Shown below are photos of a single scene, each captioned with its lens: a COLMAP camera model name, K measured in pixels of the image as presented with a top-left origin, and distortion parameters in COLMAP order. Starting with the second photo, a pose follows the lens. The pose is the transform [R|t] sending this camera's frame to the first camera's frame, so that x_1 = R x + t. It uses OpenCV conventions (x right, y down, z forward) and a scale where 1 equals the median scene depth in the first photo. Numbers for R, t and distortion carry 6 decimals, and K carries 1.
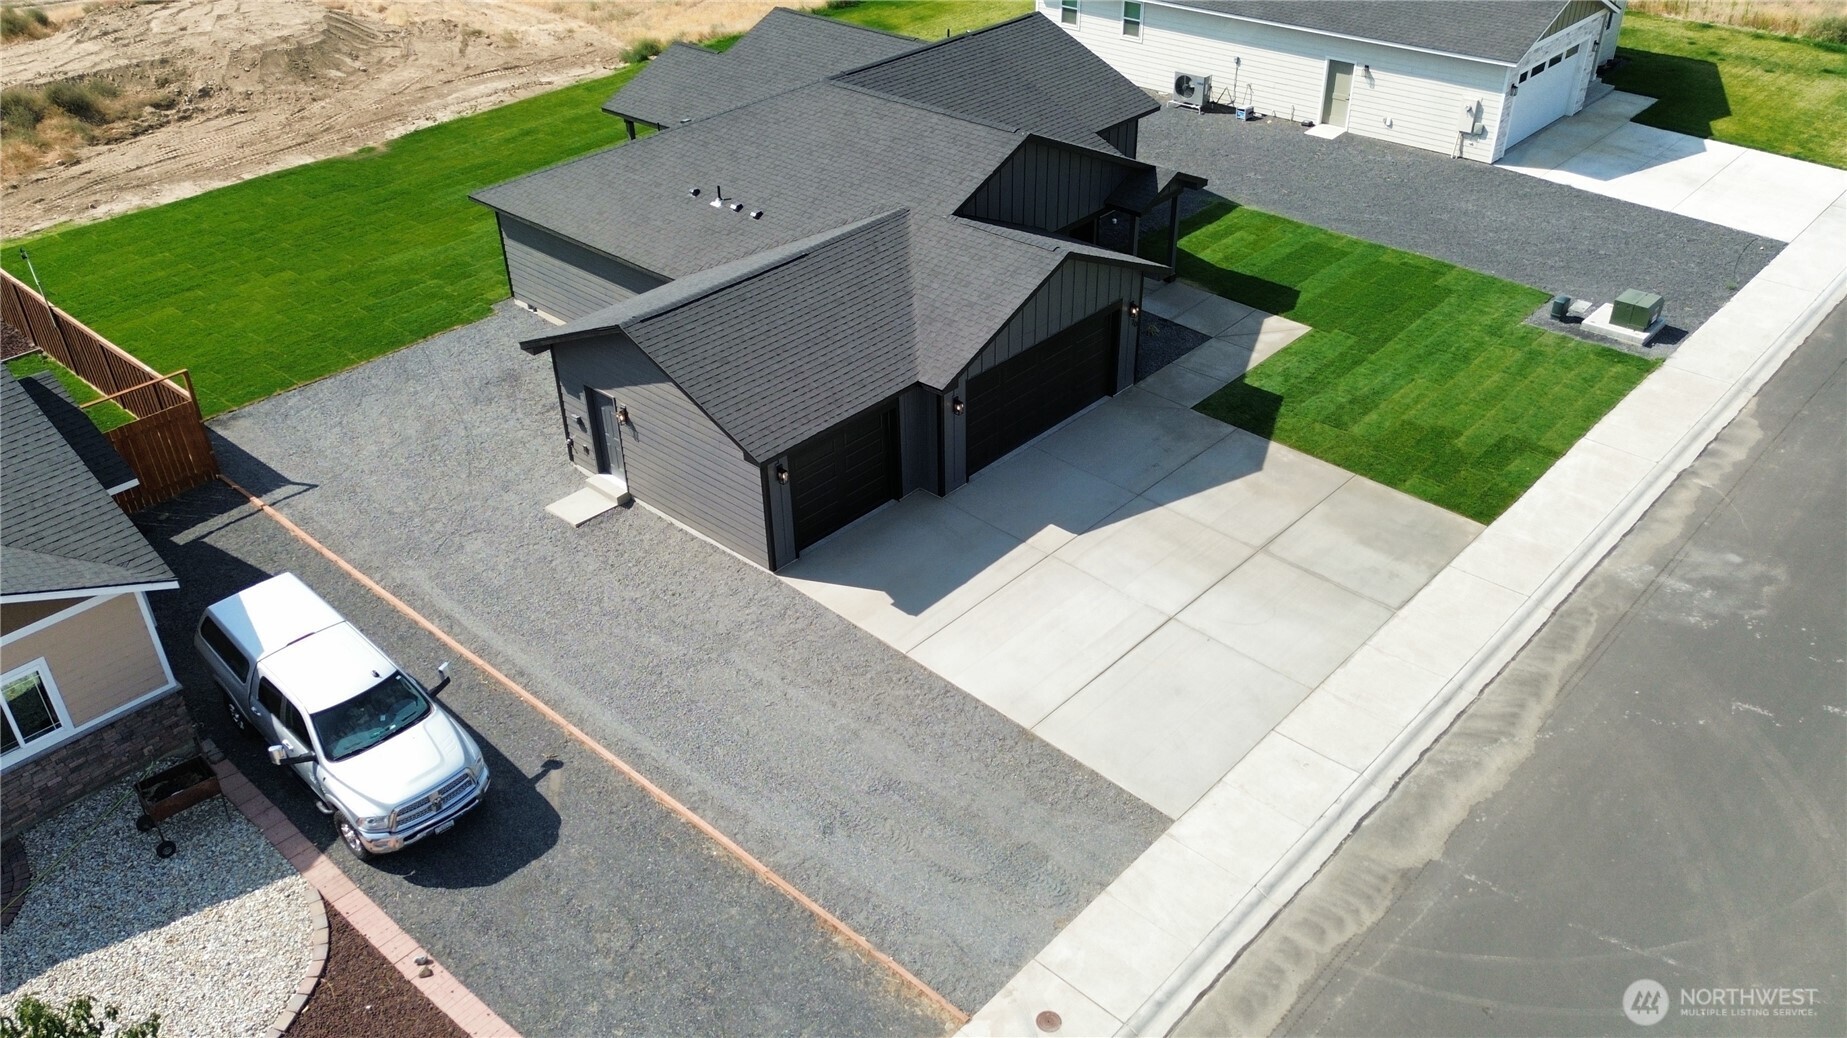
lens RADIAL K [[1458.9, 0, 923.5], [0, 1458.9, 519.0], [0, 0, 1]] dist [0.037185, -0.010042]
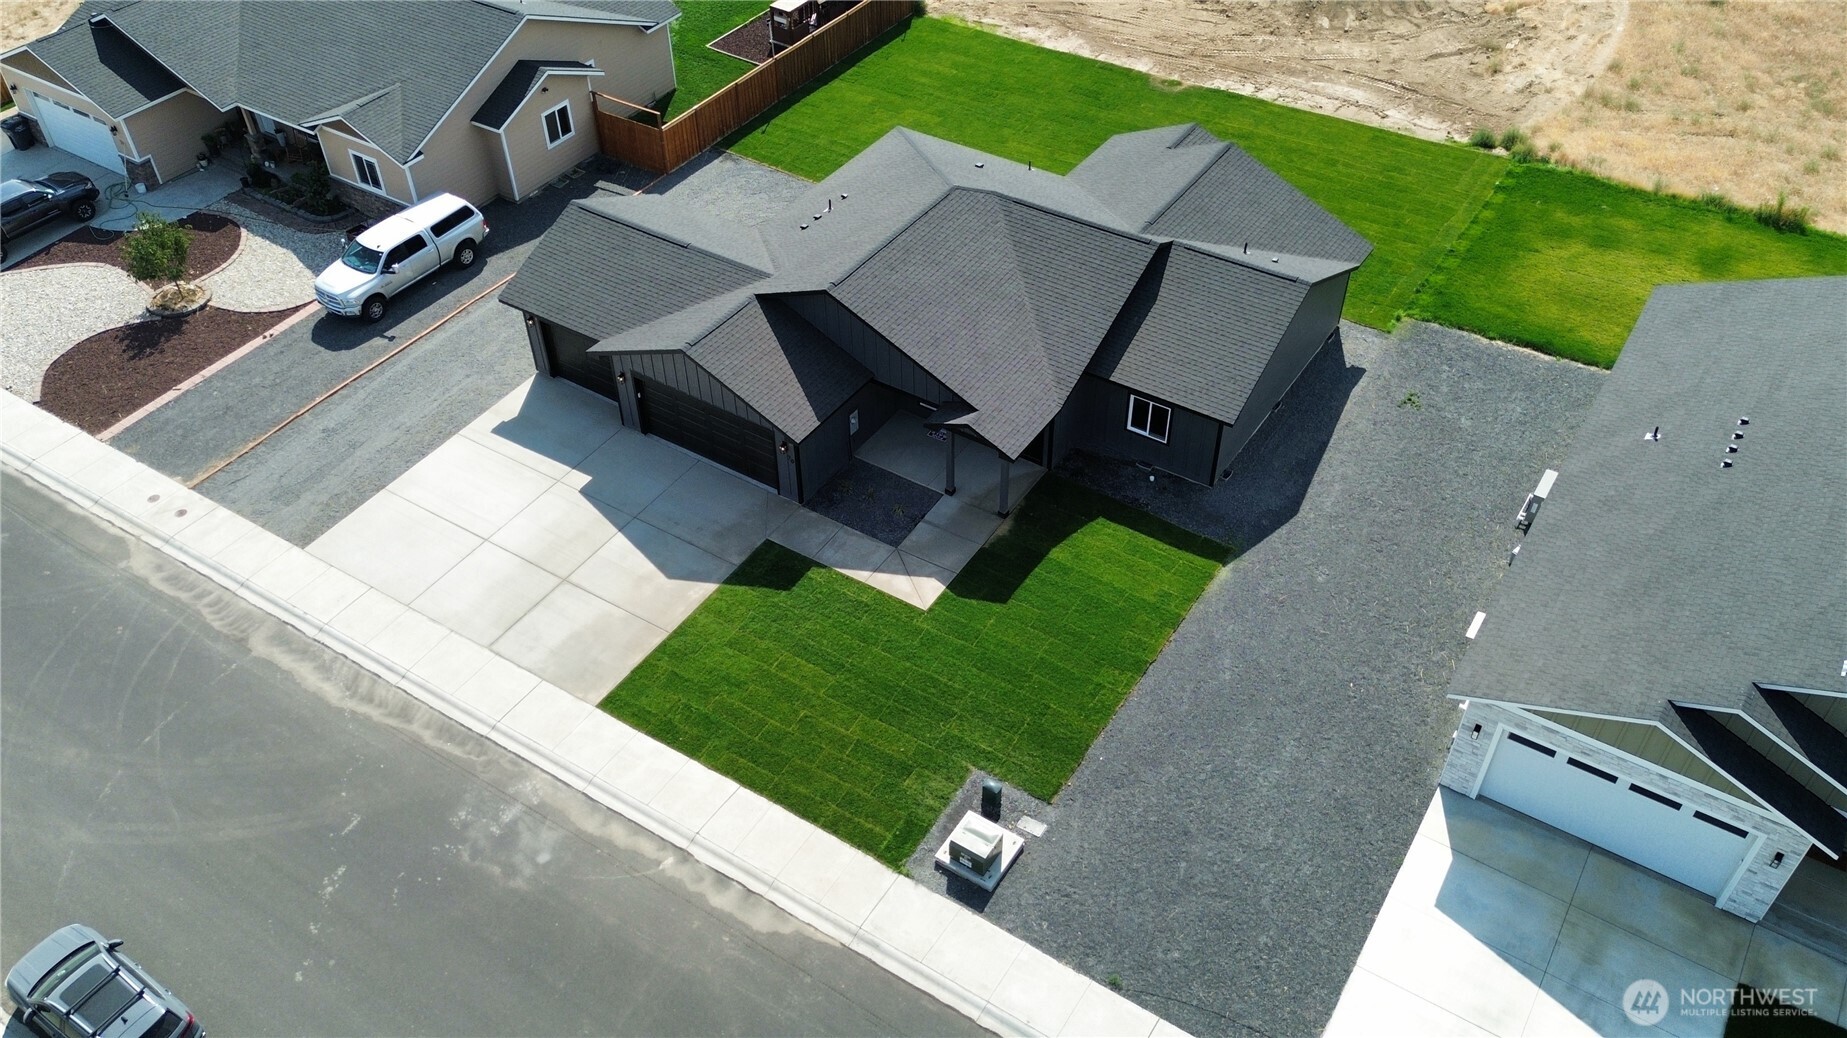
lens RADIAL K [[1458.9, 0, 923.5], [0, 1458.9, 519.0], [0, 0, 1]] dist [0.037185, -0.010042]
pose [[0.168991, 0.677795, -0.715566, 1.092138], [-0.529814, 0.674665, 0.513930, -0.802458], [0.831107, 0.292267, 0.473118, 0.533346]]
